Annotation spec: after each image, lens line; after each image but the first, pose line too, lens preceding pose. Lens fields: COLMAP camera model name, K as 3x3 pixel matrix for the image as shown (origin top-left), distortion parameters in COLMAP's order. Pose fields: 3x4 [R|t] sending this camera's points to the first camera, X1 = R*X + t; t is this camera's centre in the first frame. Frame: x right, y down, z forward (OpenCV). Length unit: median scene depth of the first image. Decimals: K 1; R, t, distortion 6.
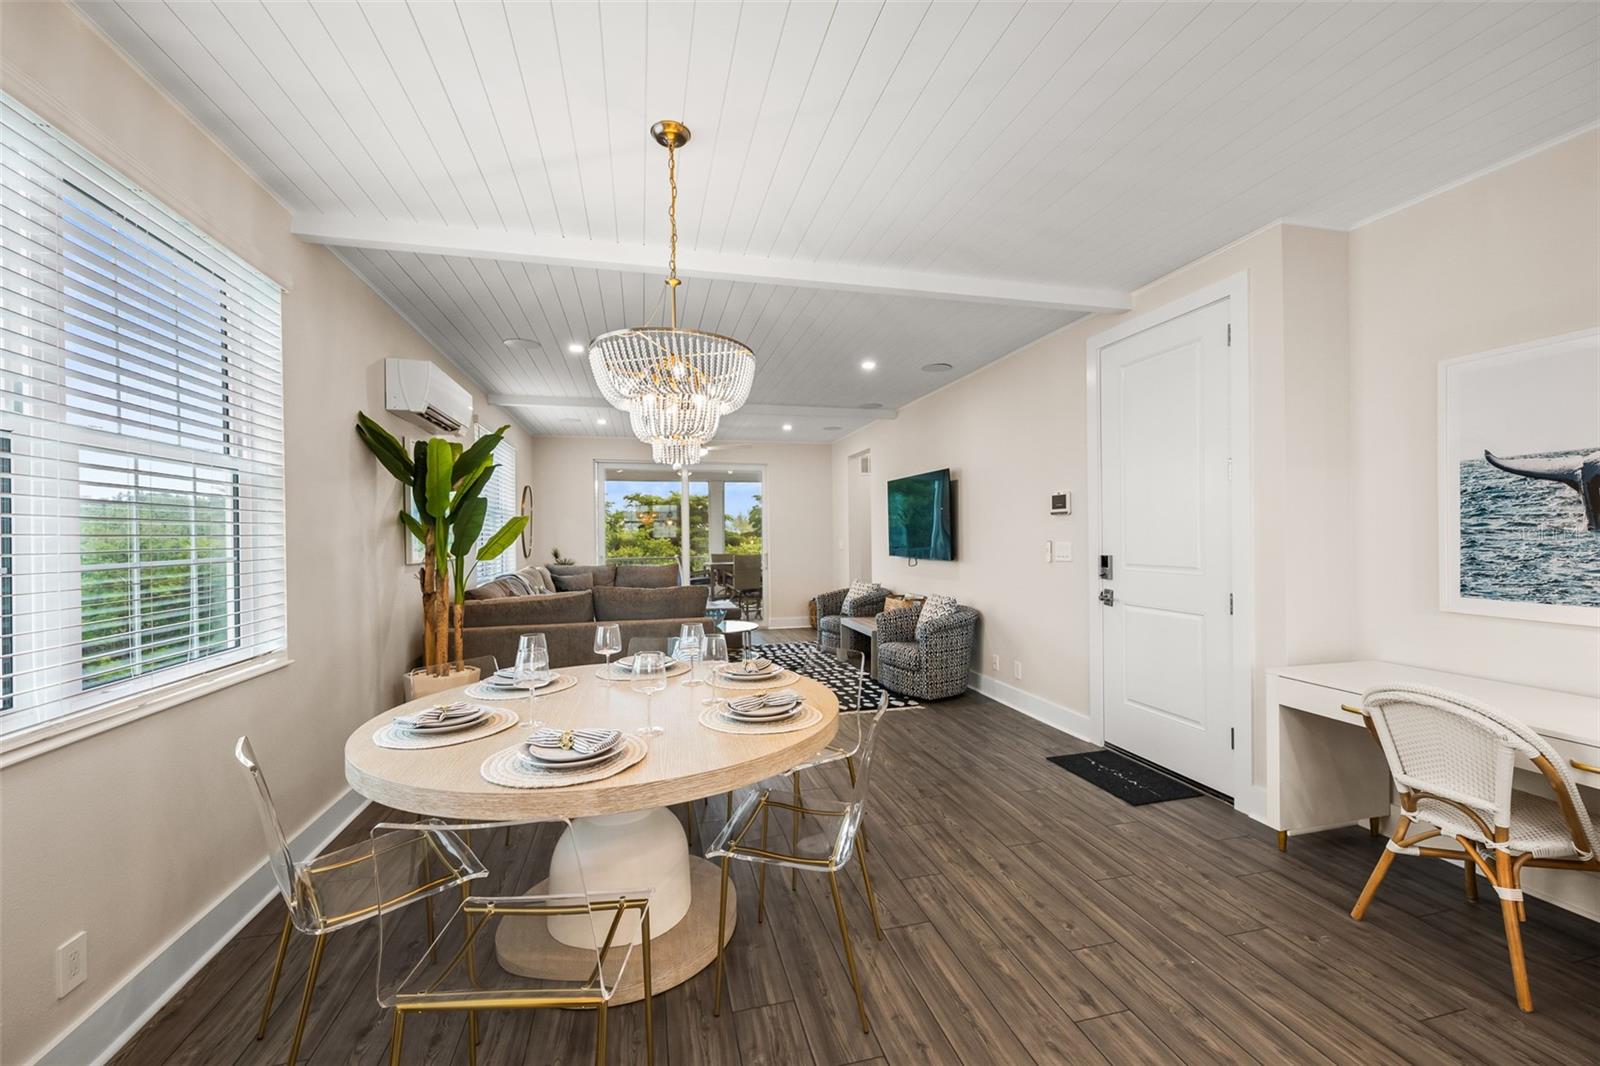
lens RADIAL K [[642.1, 0, 806.9], [0, 642.1, 538.7], [0, 0, 1]] dist [0.004721, -0.002176]
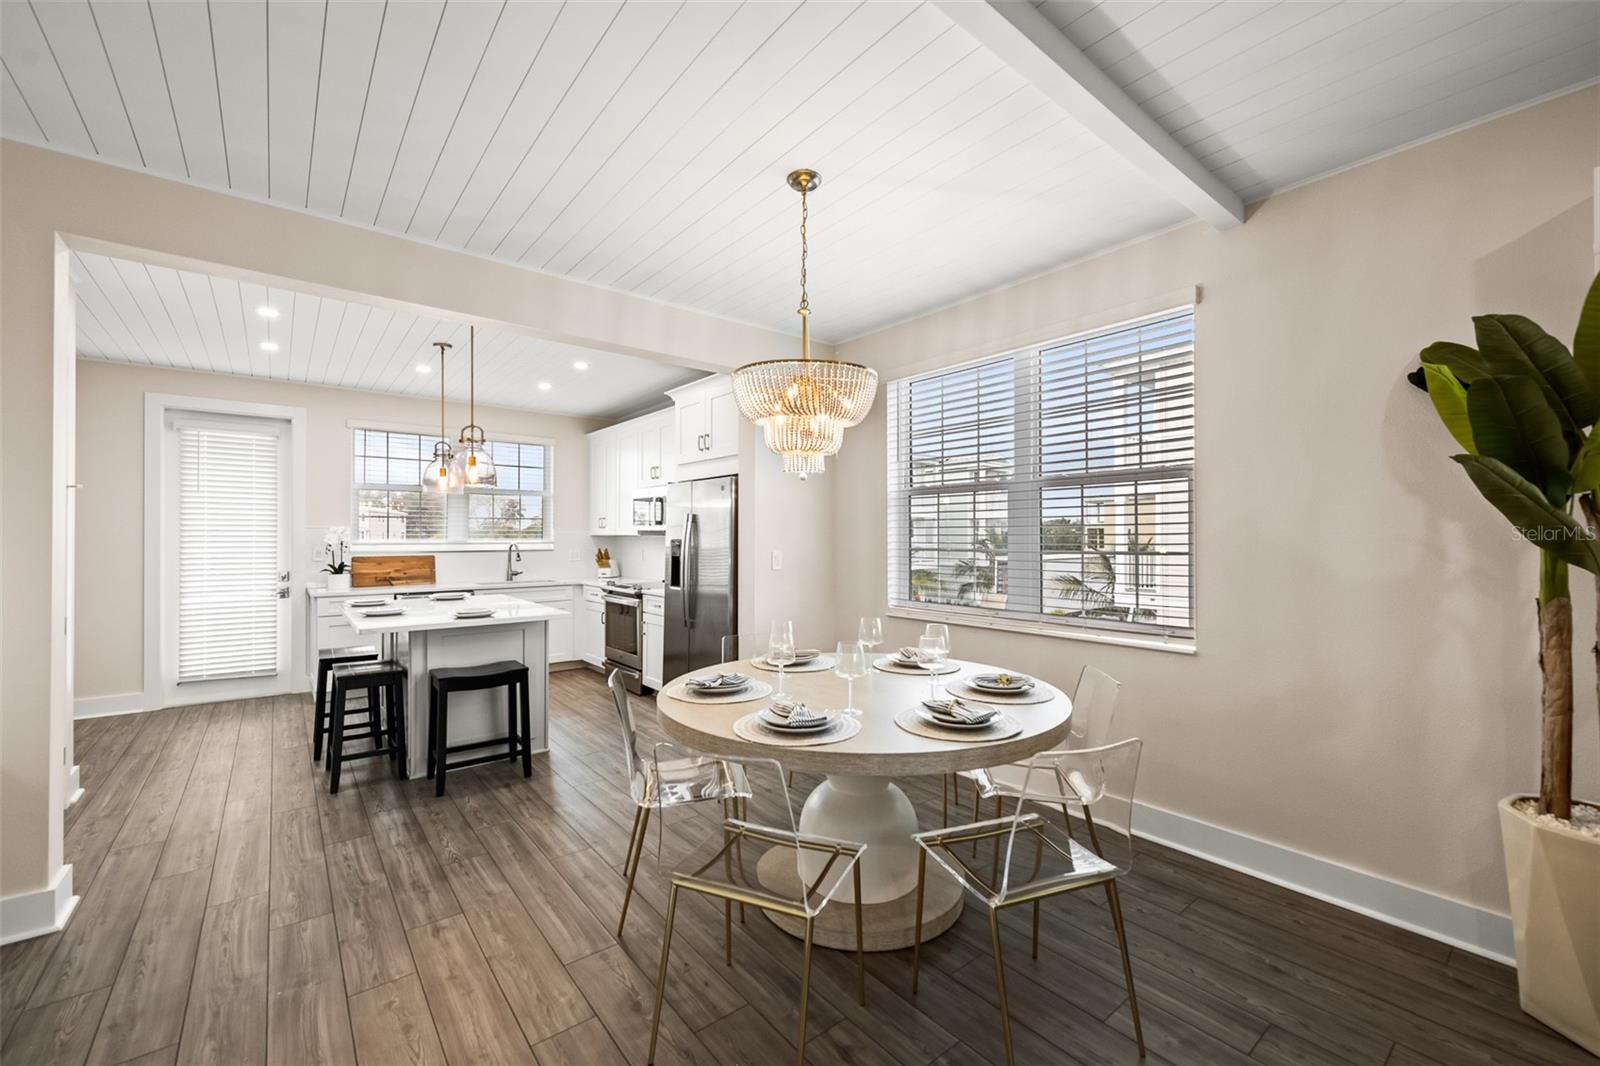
lens RADIAL K [[642.1, 0, 796.8], [0, 642.1, 536.6], [0, 0, 1]] dist [0.004721, -0.002176]
pose [[-0.911479, 0.007714, -0.411275, 0.214043], [0.005850, 0.999966, 0.005790, -0.010713], [0.411306, 0.002872, -0.911493, 1.608429]]
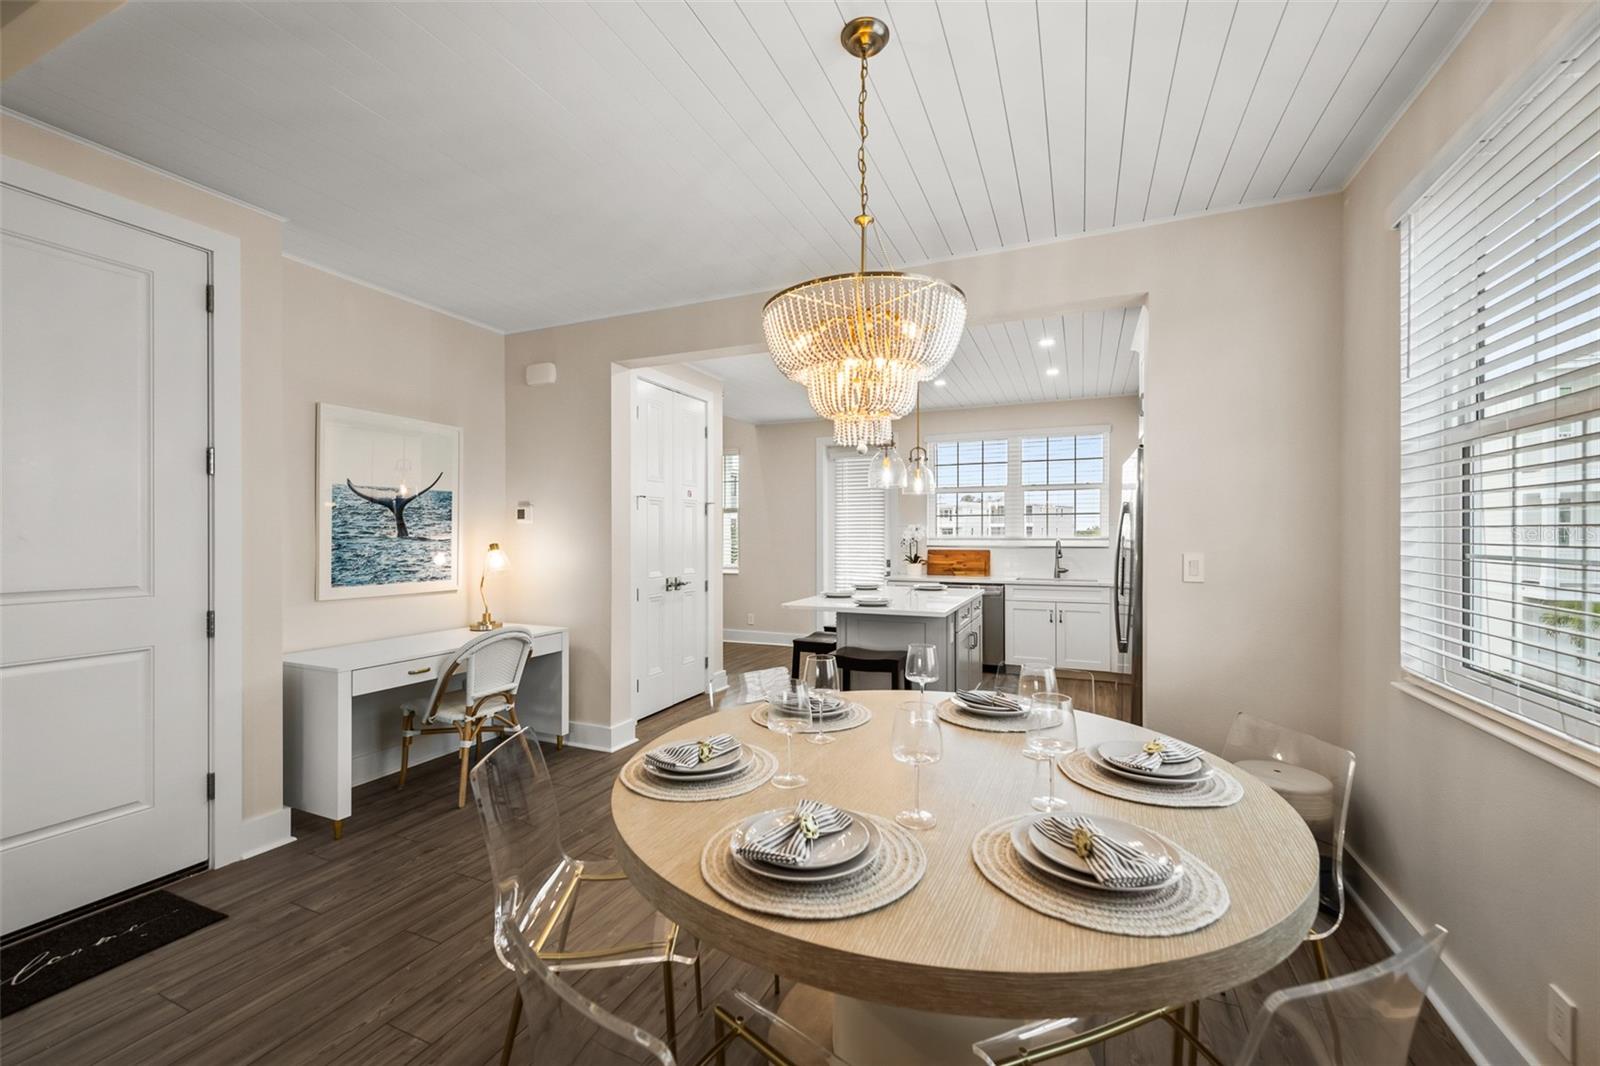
lens RADIAL K [[642.1, 0, 788.9], [0, 642.1, 539.8], [0, 0, 1]] dist [0.004721, -0.002176]
pose [[-0.770045, 0.005523, 0.637966, -0.512029], [0.013419, 0.999882, 0.007541, -0.004011], [-0.637849, 0.014368, -0.770028, 1.345405]]
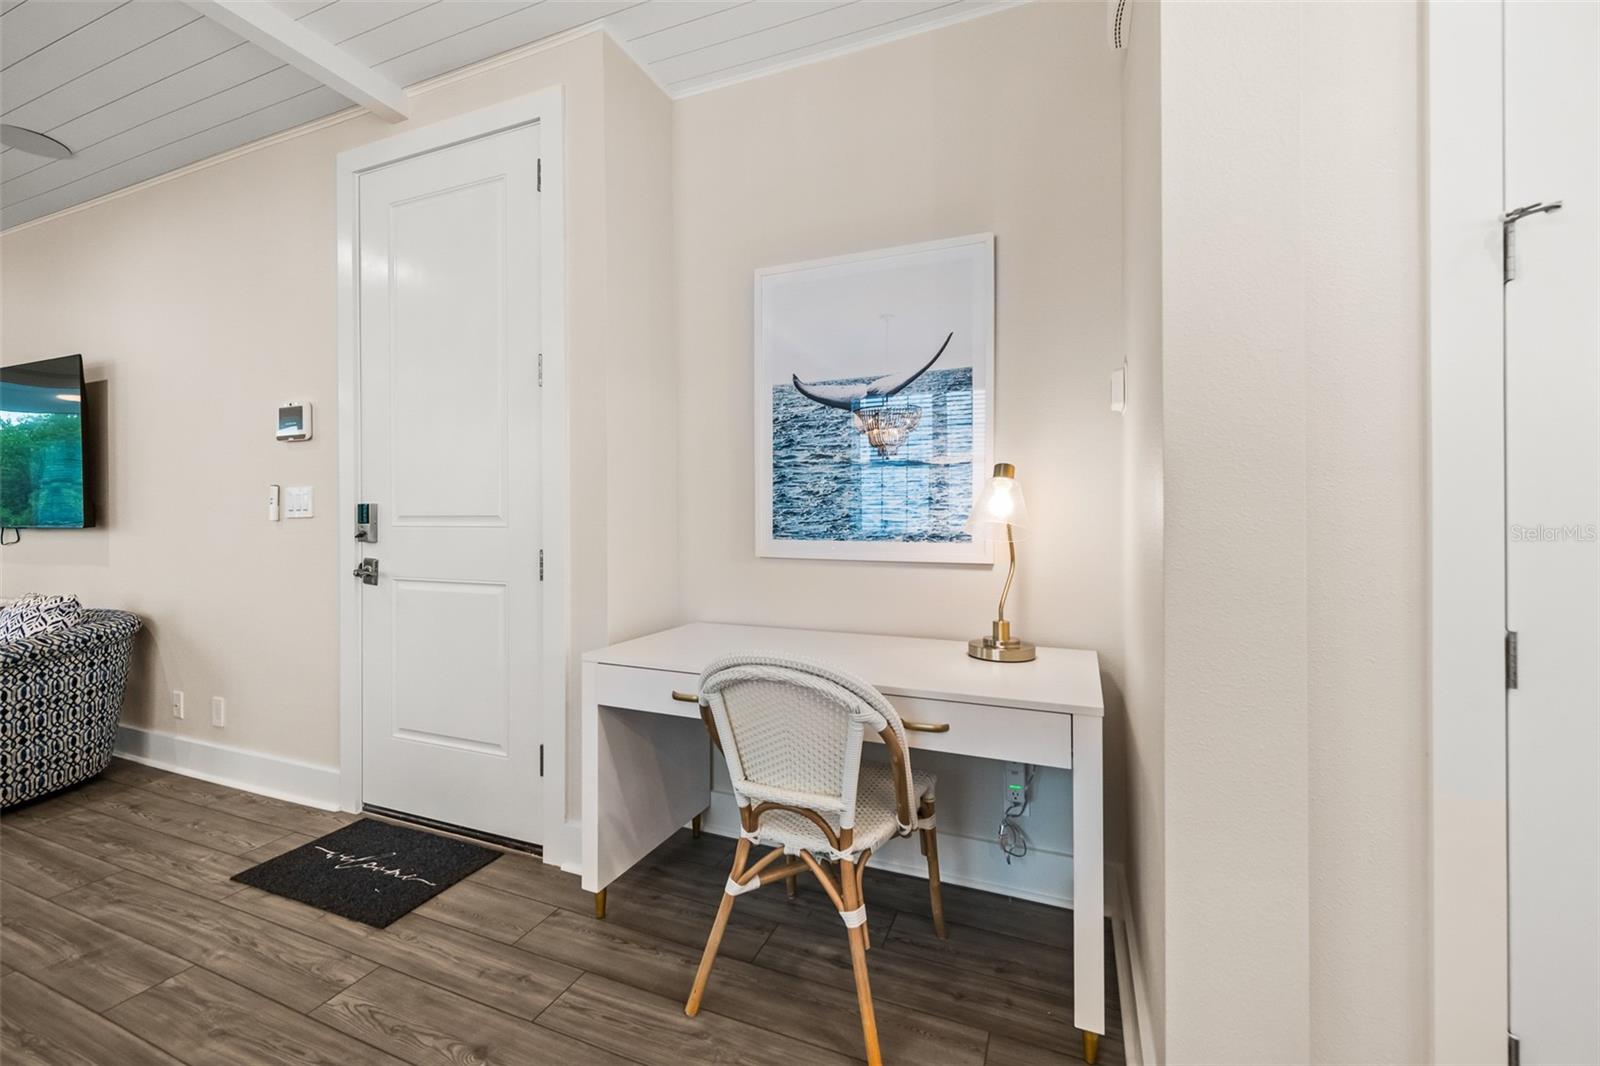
lens RADIAL K [[642.1, 0, 806.2], [0, 642.1, 520.0], [0, 0, 1]] dist [0.004721, -0.002176]
pose [[0.593316, 0.008494, 0.804925, 0.316291], [0.000014, 0.999944, -0.010562, 0.069674], [-0.804969, 0.006278, 0.593283, 0.418122]]
